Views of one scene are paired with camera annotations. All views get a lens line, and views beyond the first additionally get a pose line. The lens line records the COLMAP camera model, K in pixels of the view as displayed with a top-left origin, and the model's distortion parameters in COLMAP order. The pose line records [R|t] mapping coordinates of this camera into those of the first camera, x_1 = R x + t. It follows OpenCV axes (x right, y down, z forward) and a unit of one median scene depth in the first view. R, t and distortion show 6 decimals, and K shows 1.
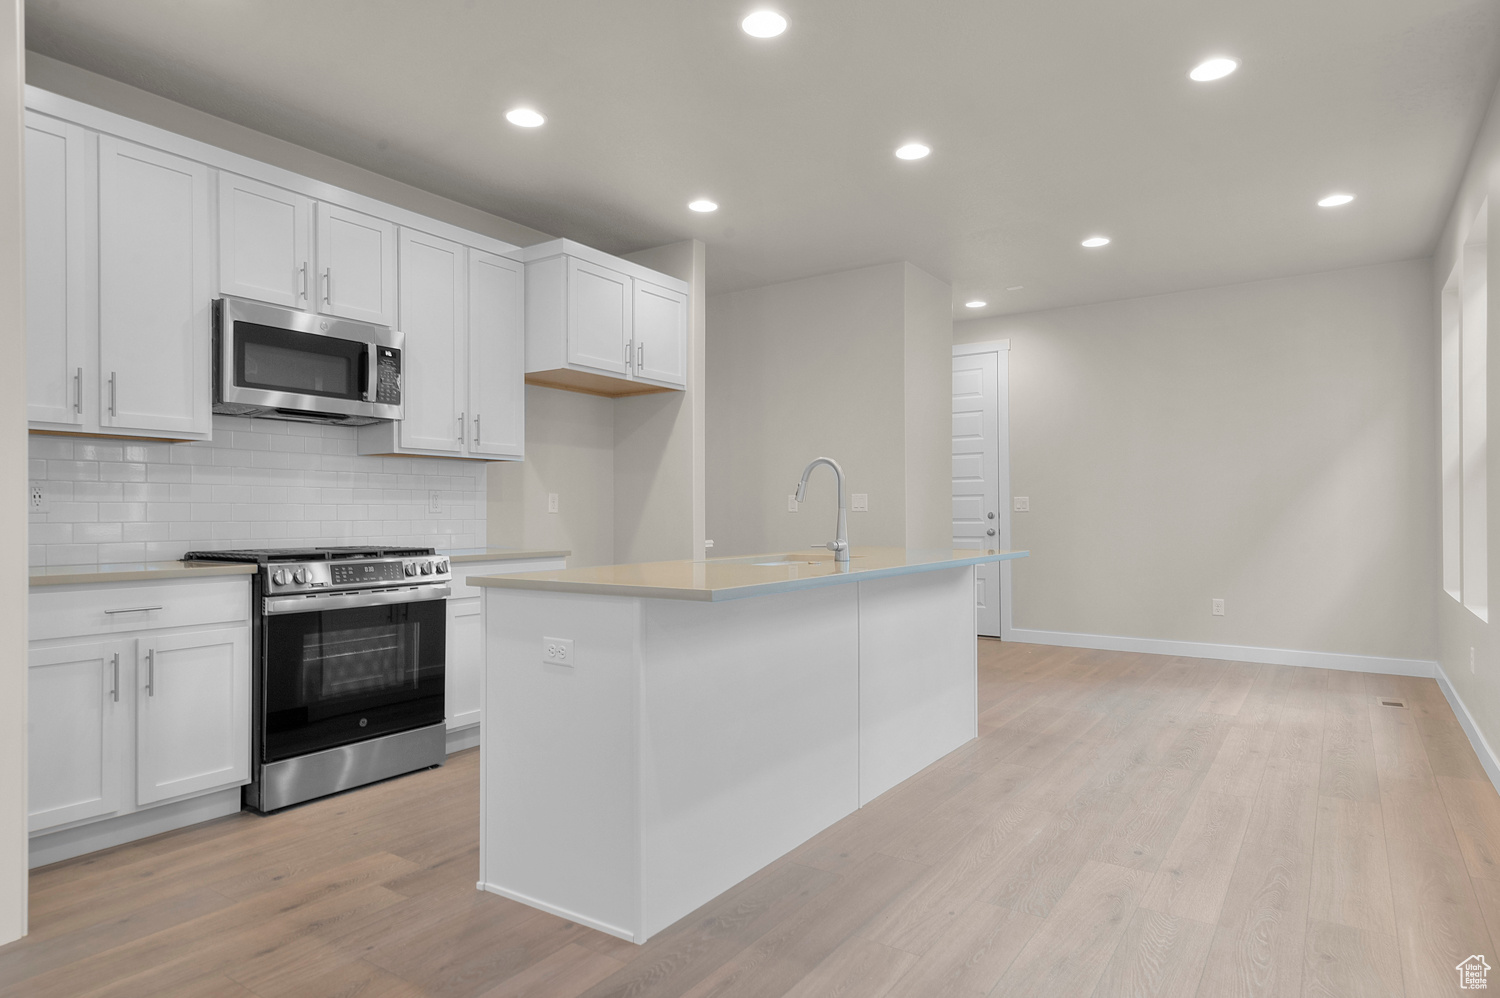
lens RADIAL K [[865.4, 0, 750.0], [0, 865.4, 499.0], [0, 0, 1]] dist [-0.002119, -0.000406]
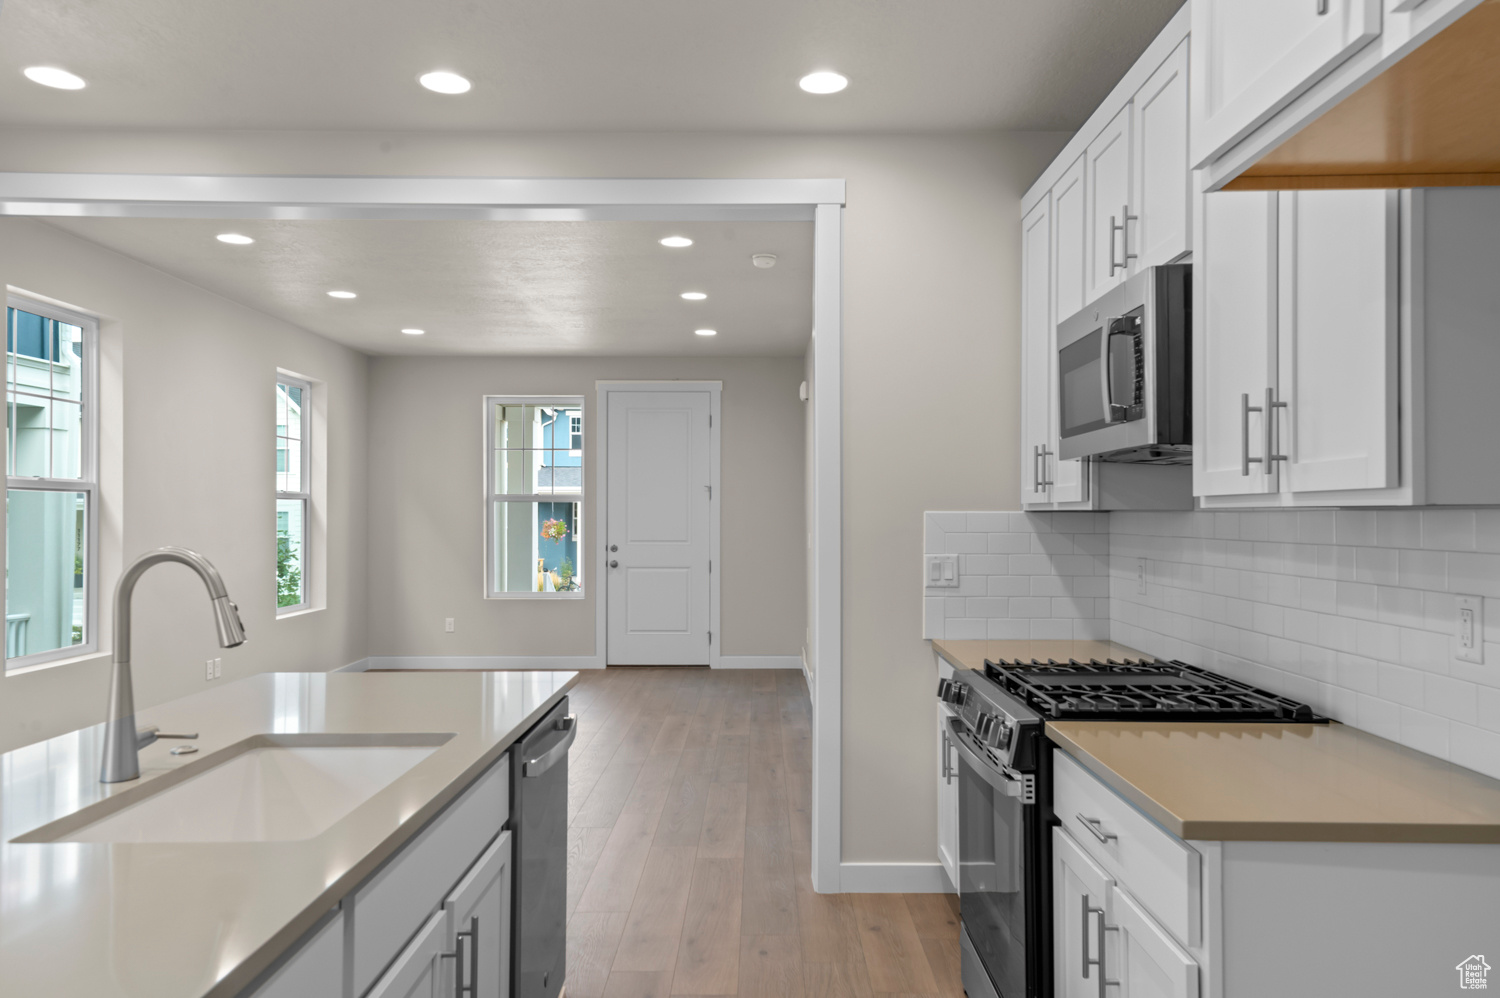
lens RADIAL K [[1104.7, 0, 750.0], [0, 1104.7, 499.0], [0, 0, 1]] dist [0.039647, 0.000586]
pose [[-0.832465, -0.005271, -0.554053, 0.152341], [0.011399, 0.999580, -0.026637, -0.050798], [0.553961, -0.028490, -0.832055, 1.535046]]
